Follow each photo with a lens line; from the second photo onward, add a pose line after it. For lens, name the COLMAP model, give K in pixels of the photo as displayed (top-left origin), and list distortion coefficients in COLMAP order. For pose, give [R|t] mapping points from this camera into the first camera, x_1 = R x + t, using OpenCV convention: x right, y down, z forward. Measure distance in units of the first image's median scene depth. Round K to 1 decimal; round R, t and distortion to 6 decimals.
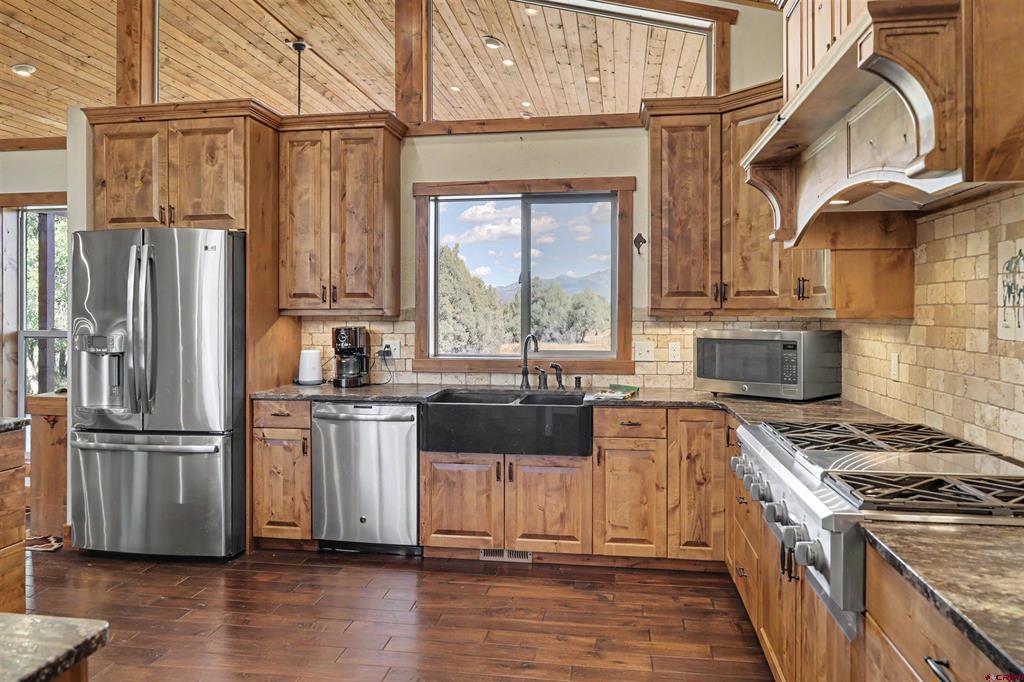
lens RADIAL K [[721.0, 0, 508.2], [0, 721.0, 315.5], [0, 0, 1]] dist [0.001354, 0.001759]
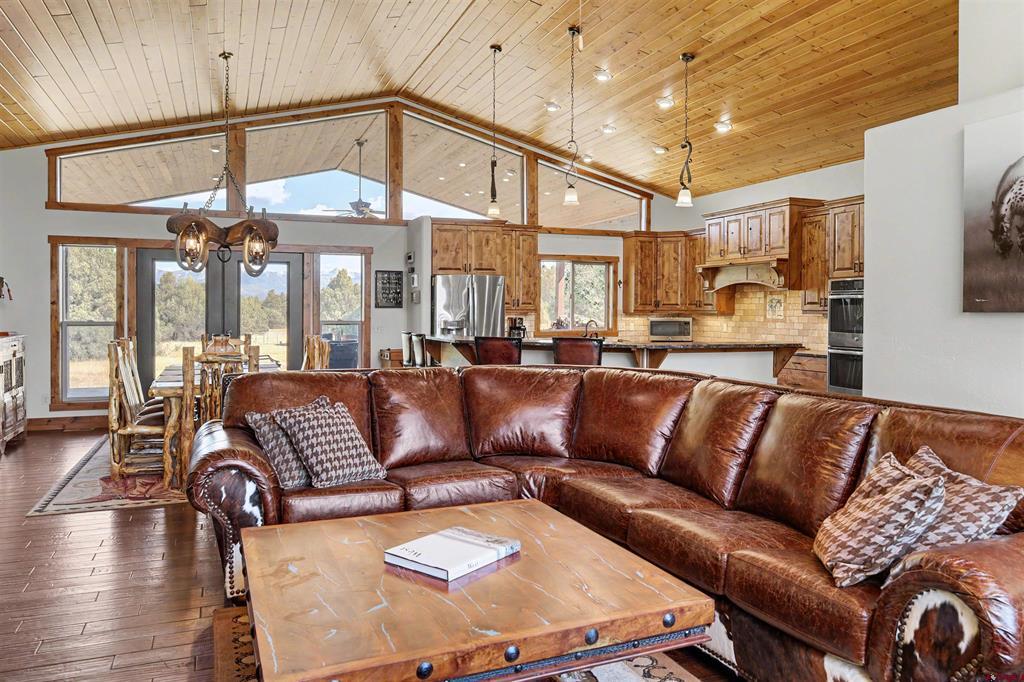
lens RADIAL K [[721.0, 0, 512.6], [0, 721.0, 336.6], [0, 0, 1]] dist [0.001354, 0.001759]
pose [[0.859246, -0.015133, 0.511340, -1.494414], [-0.001510, 0.999483, 0.032115, 0.003516], [-0.511561, -0.028367, 0.858778, -1.007120]]
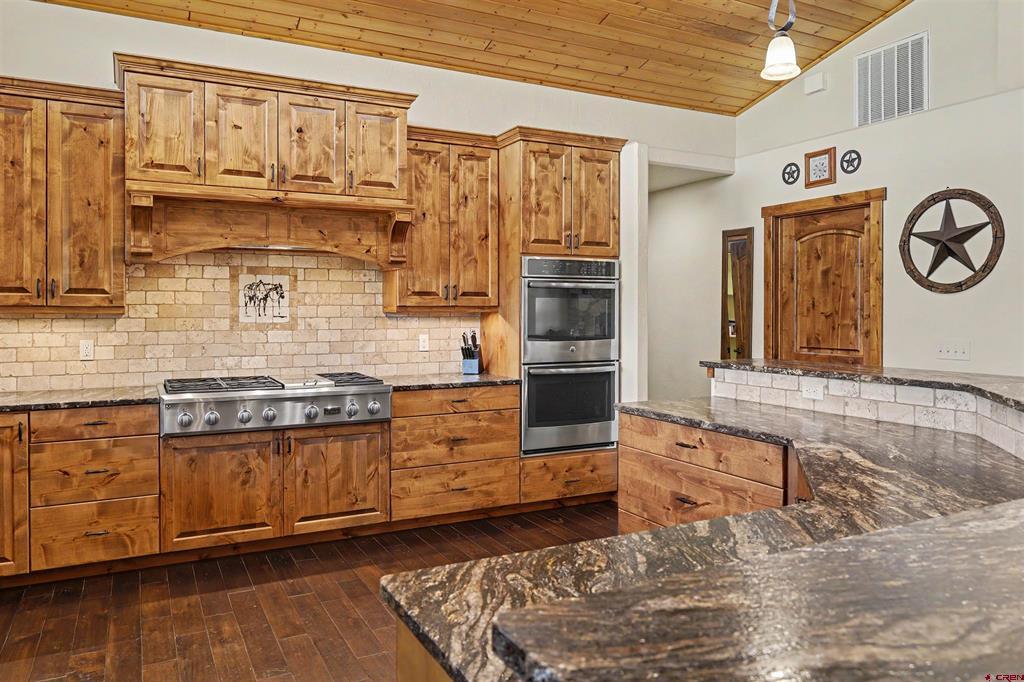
lens RADIAL K [[721.0, 0, 509.7], [0, 721.0, 313.5], [0, 0, 1]] dist [0.001354, 0.001759]
pose [[-0.594339, -0.002323, 0.804211, -0.744323], [0.004667, 0.999969, 0.006338, -0.000875], [-0.804201, 0.007521, -0.594310, 0.869212]]
